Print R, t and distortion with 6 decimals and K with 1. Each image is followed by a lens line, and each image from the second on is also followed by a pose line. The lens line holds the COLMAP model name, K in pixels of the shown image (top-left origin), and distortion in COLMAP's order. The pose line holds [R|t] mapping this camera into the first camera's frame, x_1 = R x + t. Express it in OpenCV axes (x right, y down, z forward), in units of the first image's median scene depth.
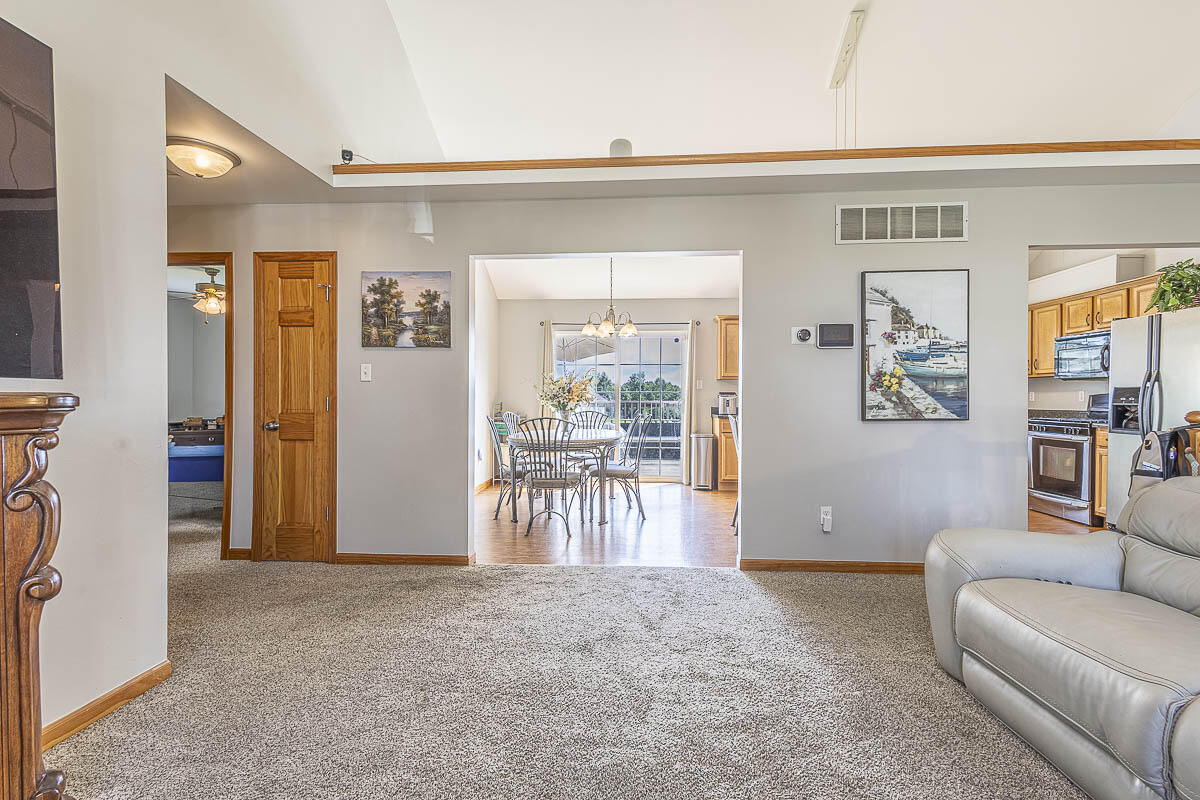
lens RADIAL K [[548.8, 0, 604.7], [0, 548.8, 402.0], [0, 0, 1]] dist [0.007592, -0.001080]
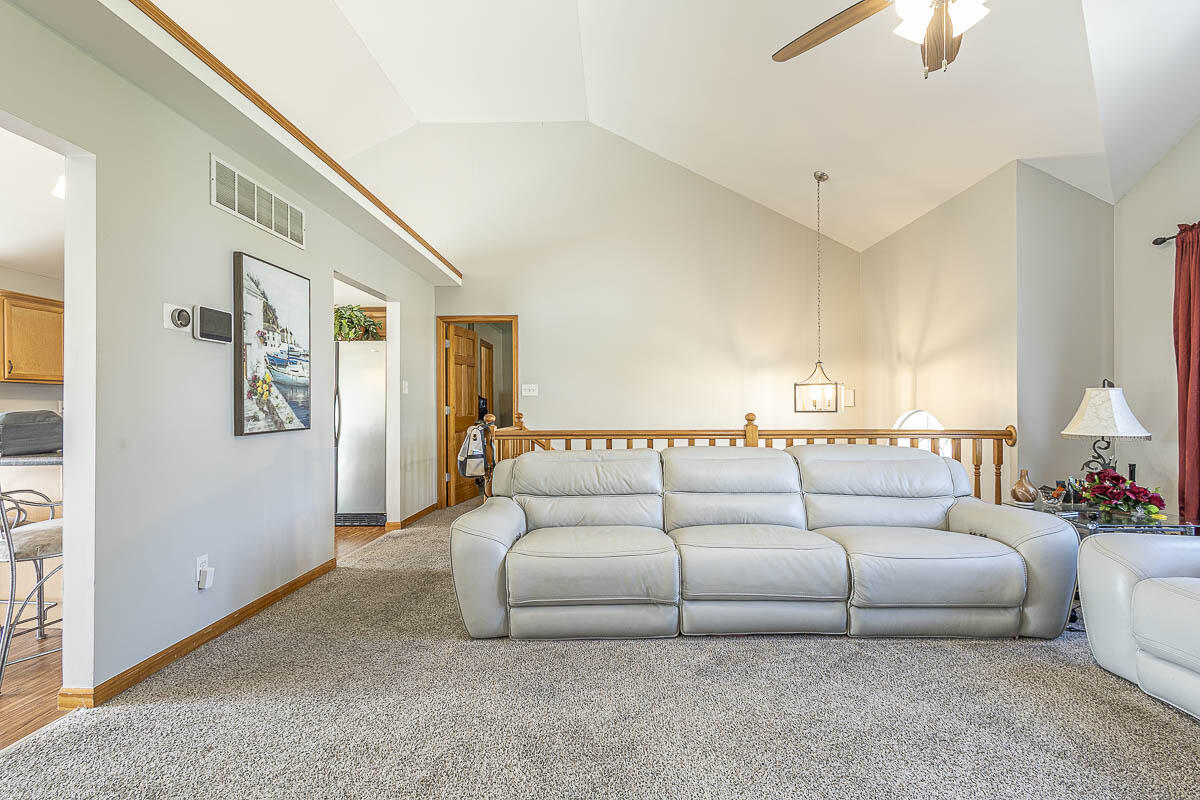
lens RADIAL K [[548.8, 0, 604.7], [0, 548.8, 402.8], [0, 0, 1]] dist [0.007592, -0.001080]
pose [[-0.041796, 0.002472, 0.999123, -0.365465], [0.011724, 0.999929, -0.001984, -0.006568], [-0.999057, 0.011631, -0.041822, 0.500736]]
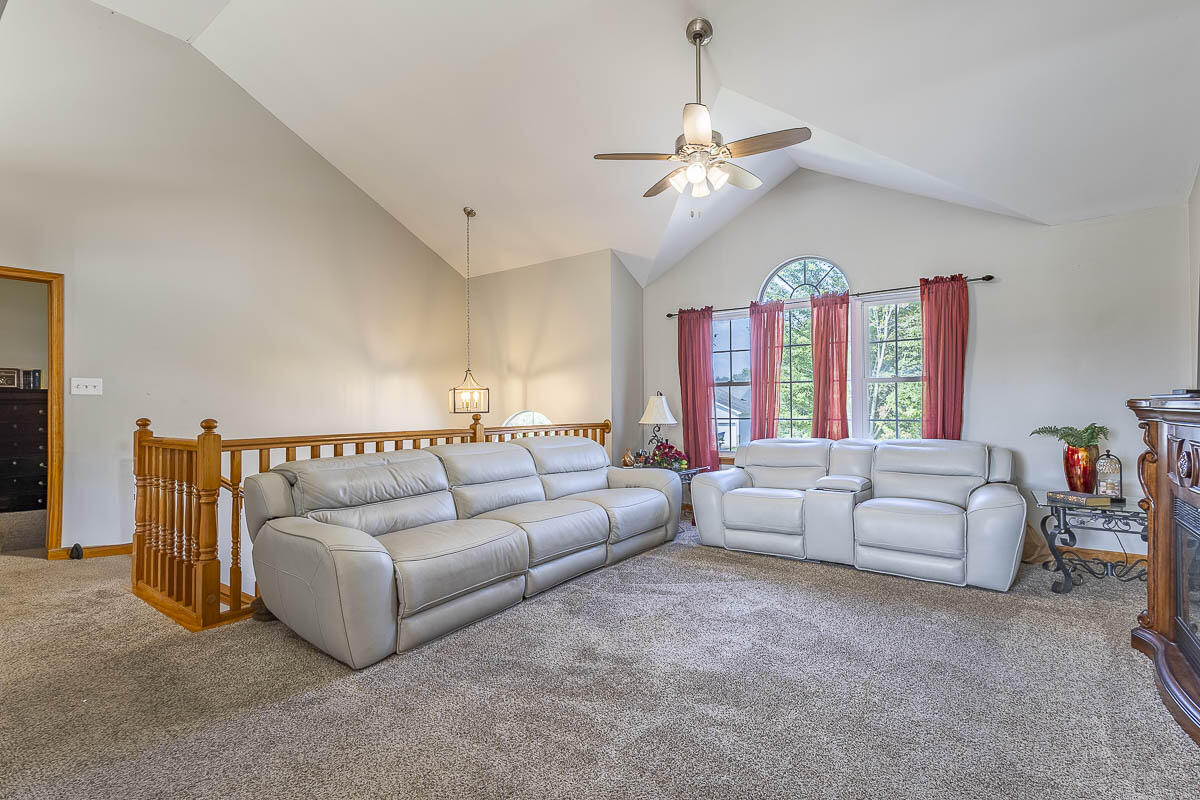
lens RADIAL K [[548.8, 0, 601.2], [0, 548.8, 401.9], [0, 0, 1]] dist [0.007592, -0.001080]
pose [[-0.833909, 0.008234, 0.551840, -0.216930], [0.009884, 0.999951, 0.000015, -0.008334], [-0.551813, 0.005467, -0.833950, 1.050839]]
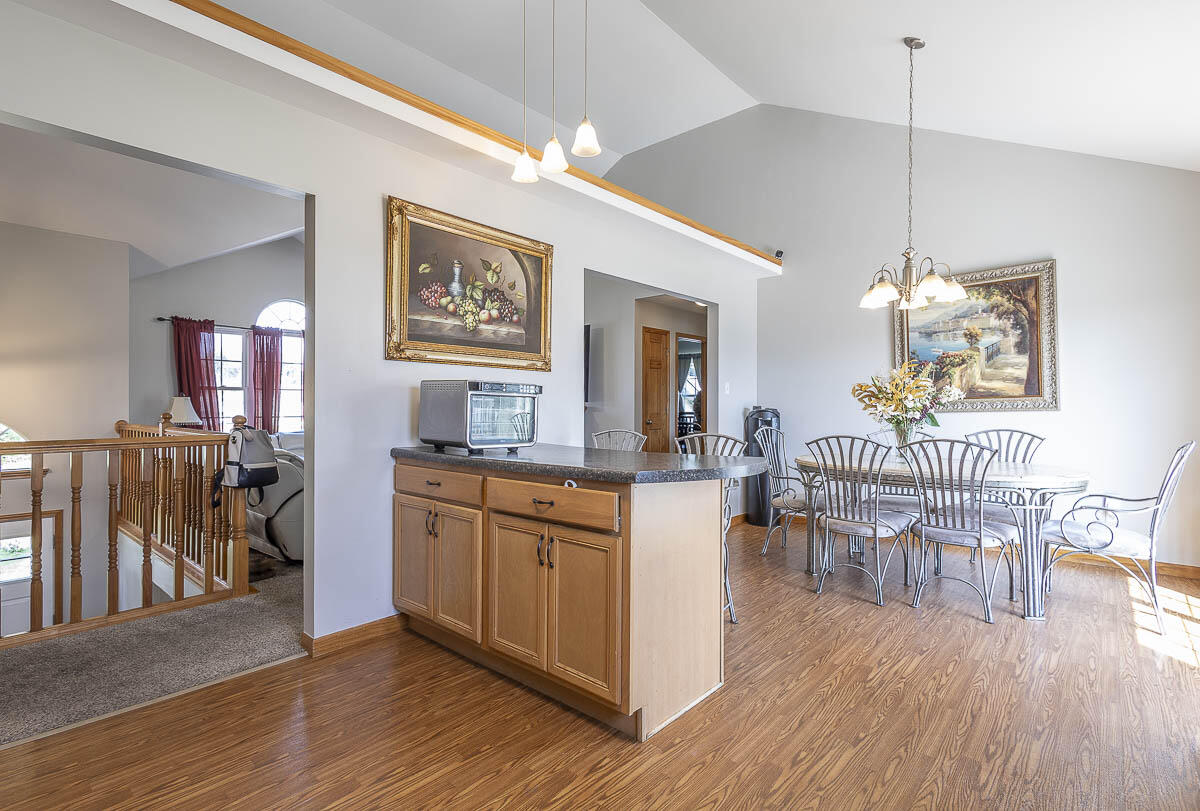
lens RADIAL K [[548.8, 0, 603.1], [0, 548.8, 418.7], [0, 0, 1]] dist [0.007592, -0.001080]
pose [[-0.632567, 0.008187, -0.774462, 1.044956], [-0.015440, 0.999612, 0.023178, -0.012992], [0.774352, 0.026619, -0.632195, 1.798279]]
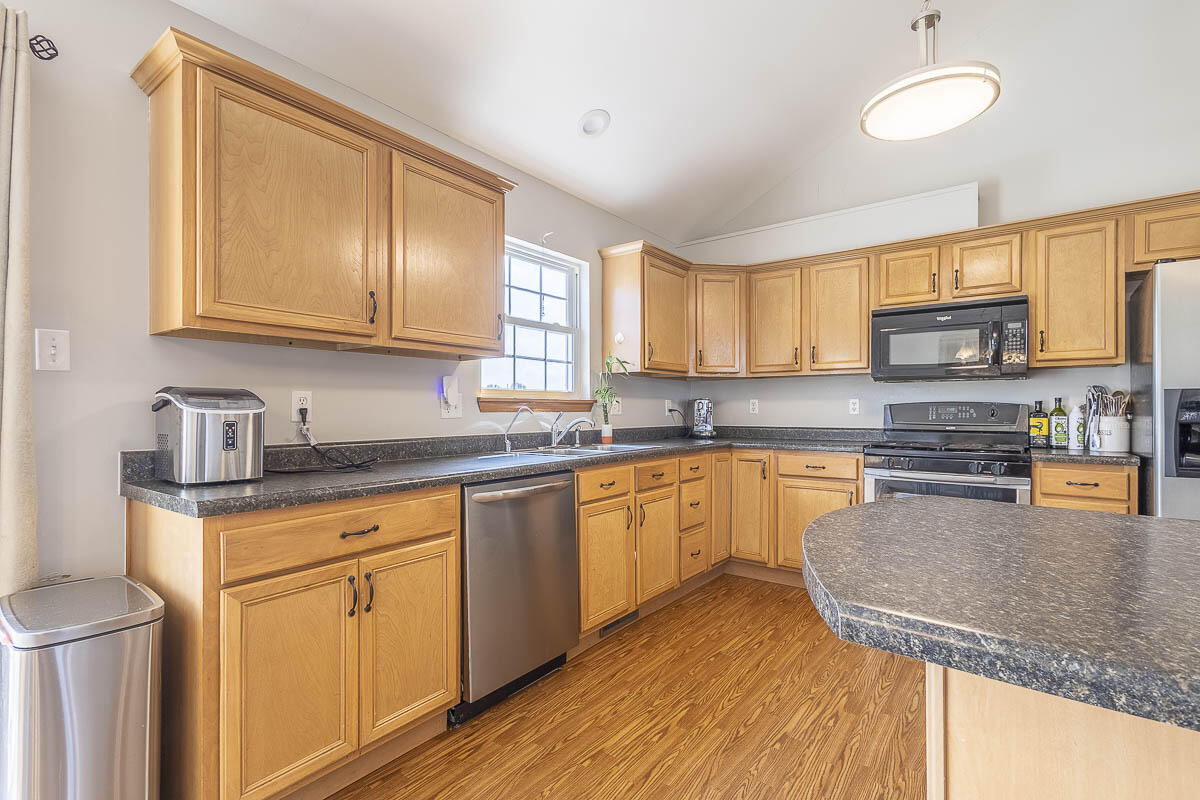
lens RADIAL K [[548.8, 0, 602.5], [0, 548.8, 410.1], [0, 0, 1]] dist [0.007592, -0.001080]
pose [[0.573812, -0.008366, 0.818944, 0.241291], [0.007705, 0.999959, 0.004816, -0.017606], [-0.818951, 0.003547, 0.573853, 1.439144]]
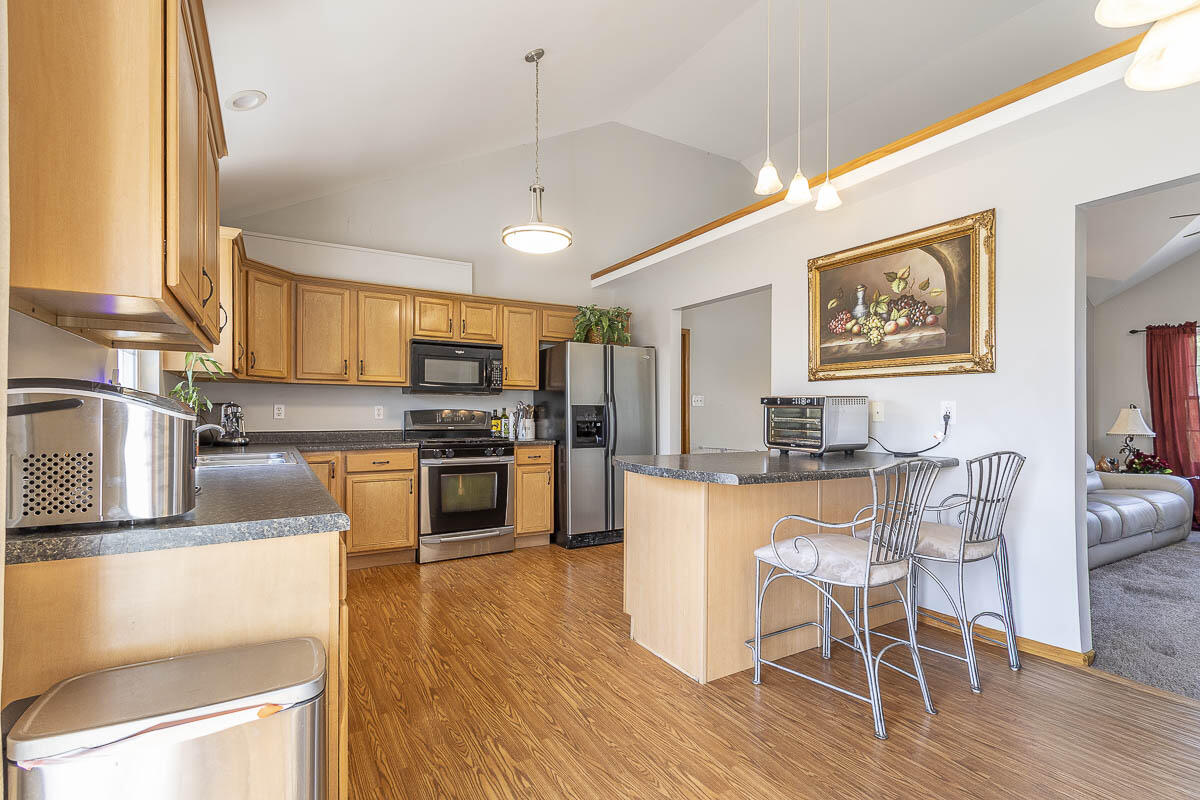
lens RADIAL K [[548.8, 0, 601.6], [0, 548.8, 412.5], [0, 0, 1]] dist [0.007592, -0.001080]
pose [[-0.559975, -0.002842, 0.828505, 0.025116], [0.001212, 0.999990, 0.004249, -0.020833], [-0.828509, 0.003384, -0.559966, 1.969331]]
